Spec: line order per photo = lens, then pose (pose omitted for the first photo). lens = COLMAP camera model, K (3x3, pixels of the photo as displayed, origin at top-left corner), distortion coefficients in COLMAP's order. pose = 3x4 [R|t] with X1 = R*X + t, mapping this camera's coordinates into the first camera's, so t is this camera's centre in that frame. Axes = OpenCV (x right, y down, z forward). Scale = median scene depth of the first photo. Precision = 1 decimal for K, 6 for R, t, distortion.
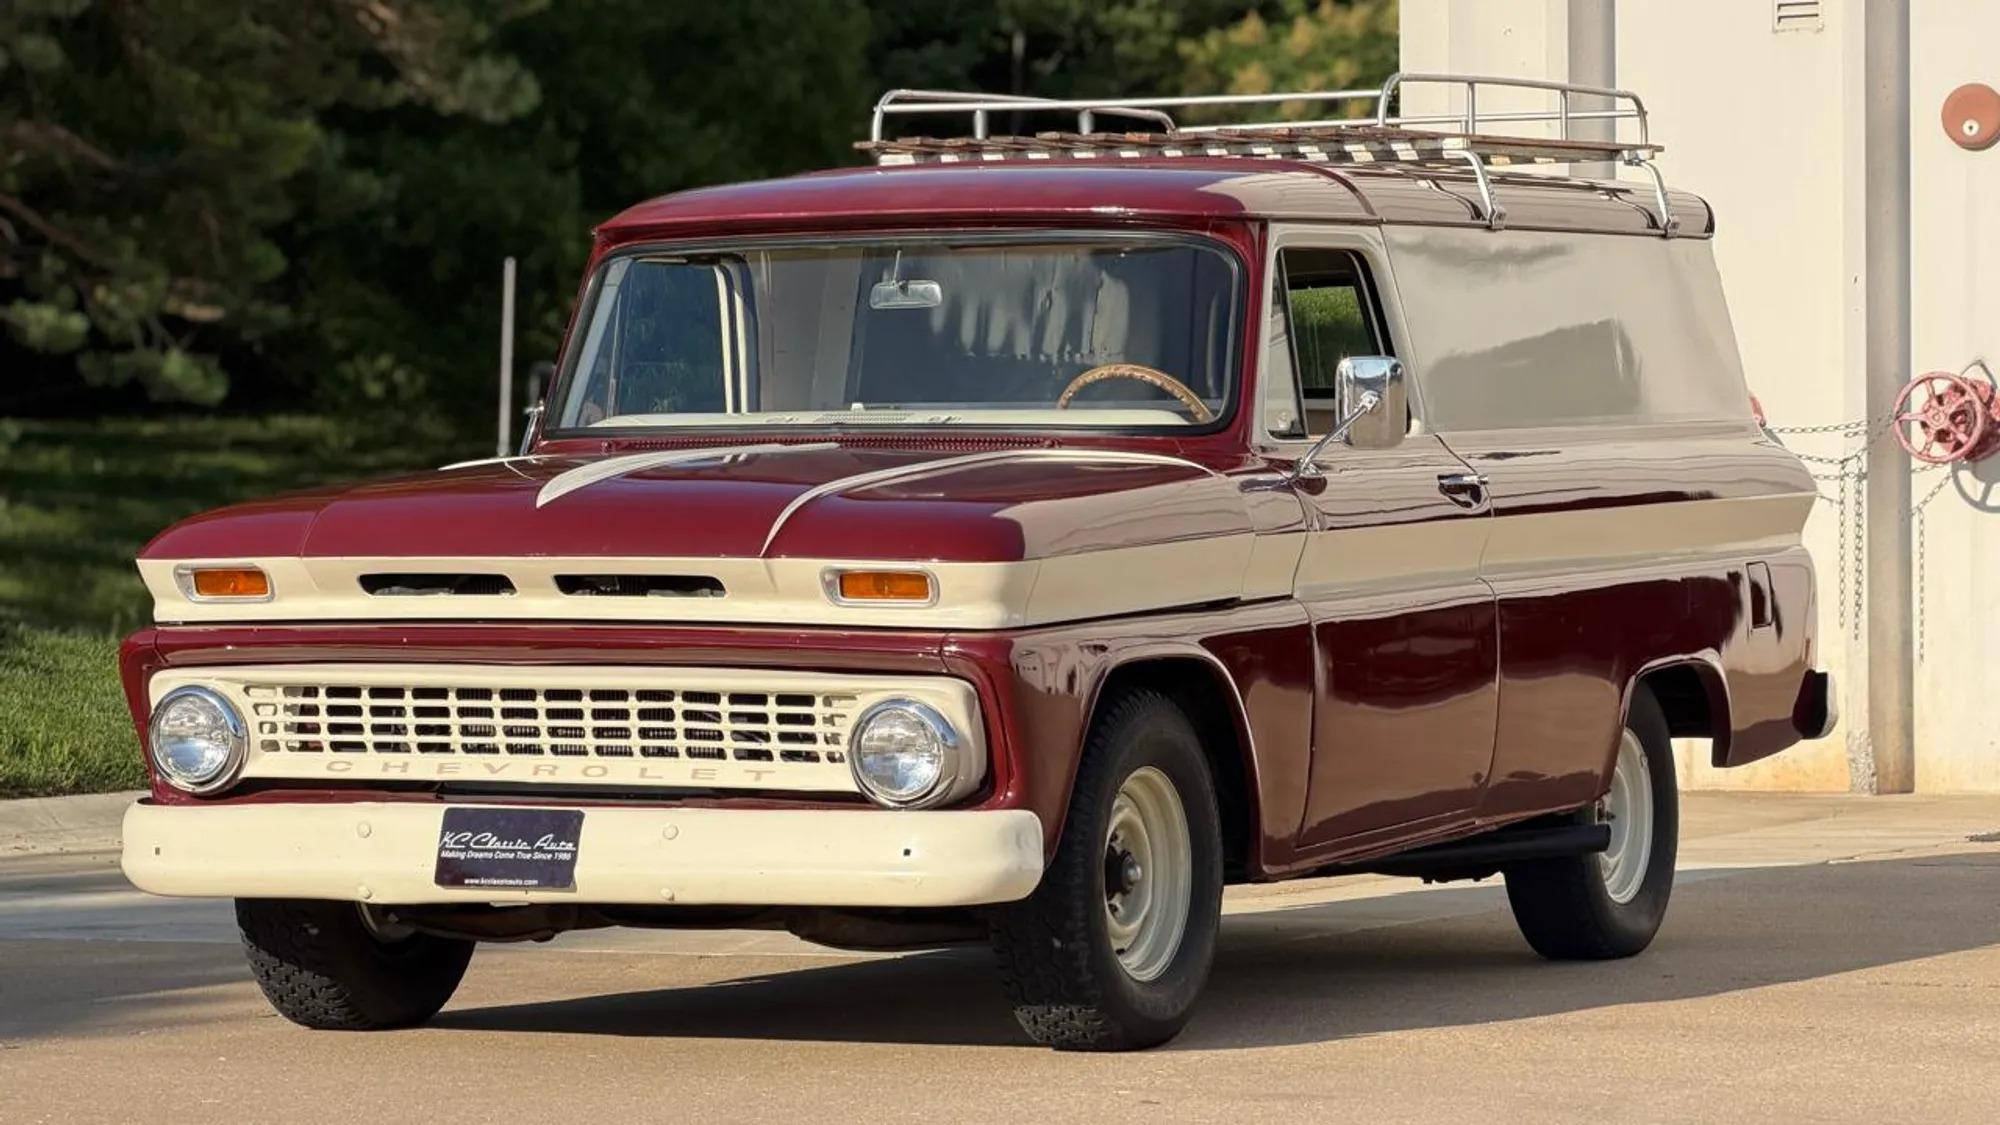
lens RADIAL K [[6131.6, 0, 1000.0], [0, 6131.6, 562.5], [0, 0, 1]] dist [0.027689, 1.126795]
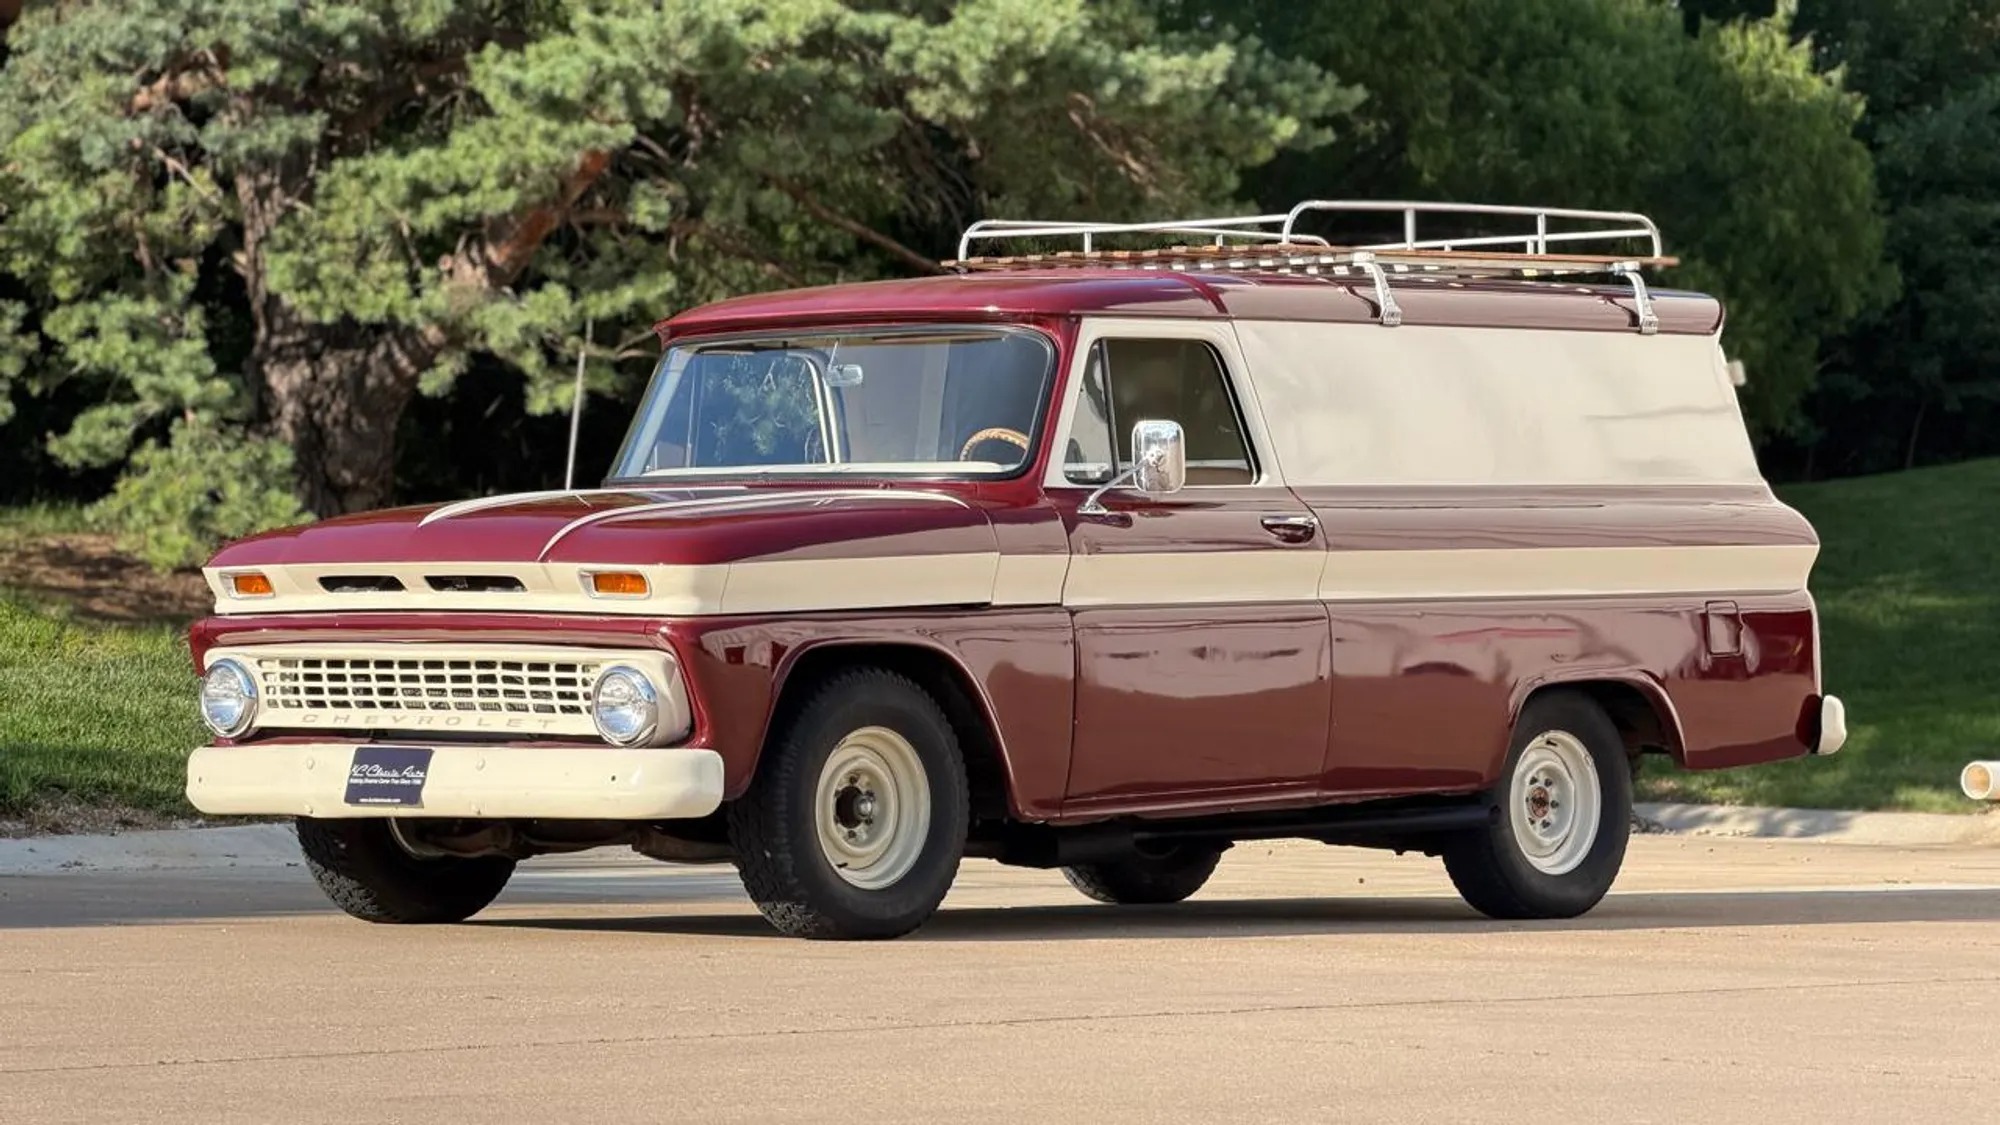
lens RADIAL K [[6131.6, 0, 1000.0], [0, 6131.6, 562.5], [0, 0, 1]] dist [0.027689, 1.126795]
pose [[0.951016, 0.004866, -0.309103, 0.467646], [-0.012738, 0.999644, -0.023453, 0.029197], [0.308879, 0.026242, 0.950739, -0.253491]]
